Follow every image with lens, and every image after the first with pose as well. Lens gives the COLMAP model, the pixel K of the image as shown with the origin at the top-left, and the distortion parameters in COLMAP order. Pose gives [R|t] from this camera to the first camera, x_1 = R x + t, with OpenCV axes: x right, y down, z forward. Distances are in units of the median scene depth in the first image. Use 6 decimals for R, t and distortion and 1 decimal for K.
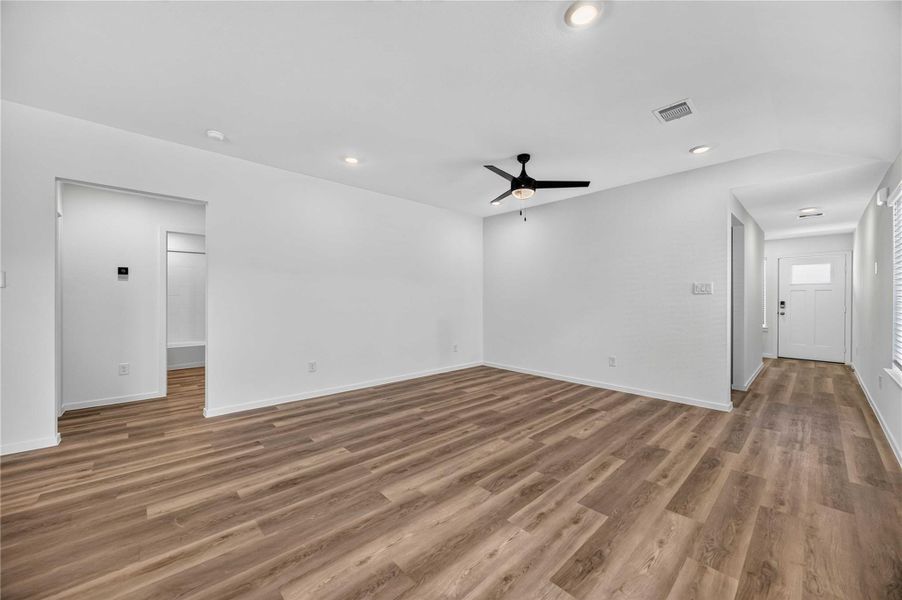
lens RADIAL K [[348.2, 0, 451.6], [0, 348.2, 298.2], [0, 0, 1]] dist [0.002984, -0.000159]
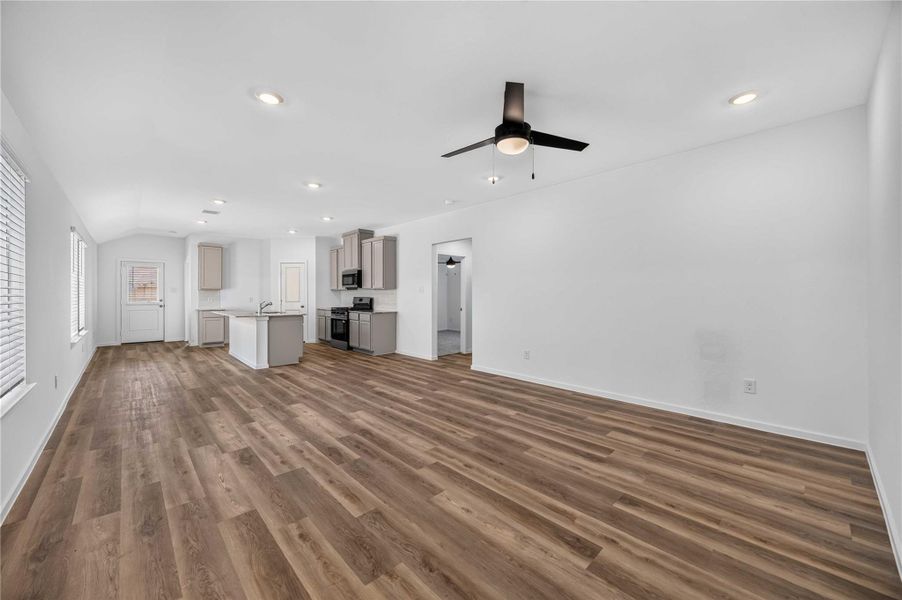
lens RADIAL K [[348.2, 0, 453.9], [0, 348.2, 296.1], [0, 0, 1]] dist [0.002984, -0.000159]
pose [[-0.009130, -0.003507, -0.999952, 1.050399], [0.005606, 0.999978, -0.003559, 0.002456], [0.999943, -0.005638, -0.009110, 1.034338]]
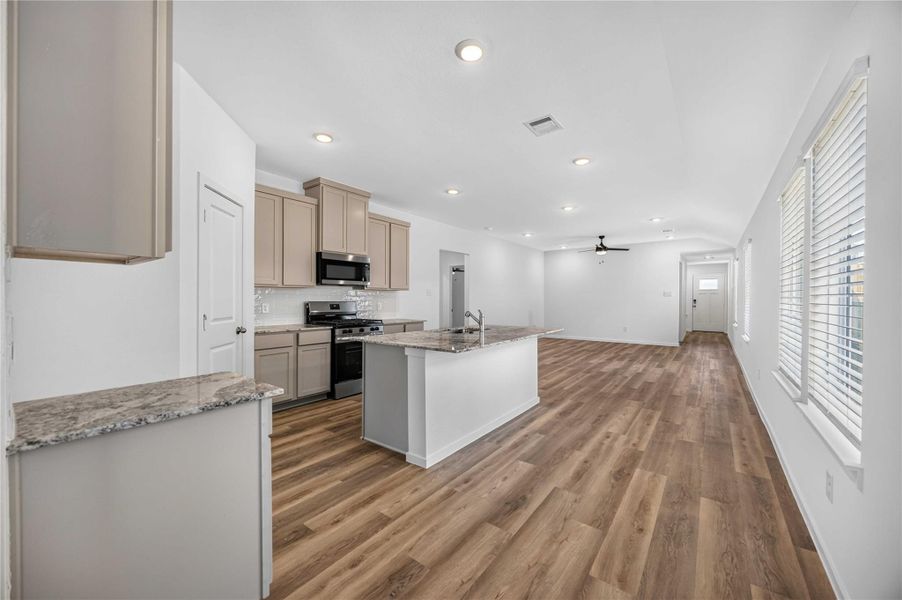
lens RADIAL K [[348.2, 0, 453.0], [0, 348.2, 303.2], [0, 0, 1]] dist [0.002984, -0.000159]
pose [[0.985427, -0.006612, 0.169969, -1.268489], [0.004141, 0.999881, 0.014889, -0.007945], [-0.170047, -0.013968, 0.985337, -1.208772]]
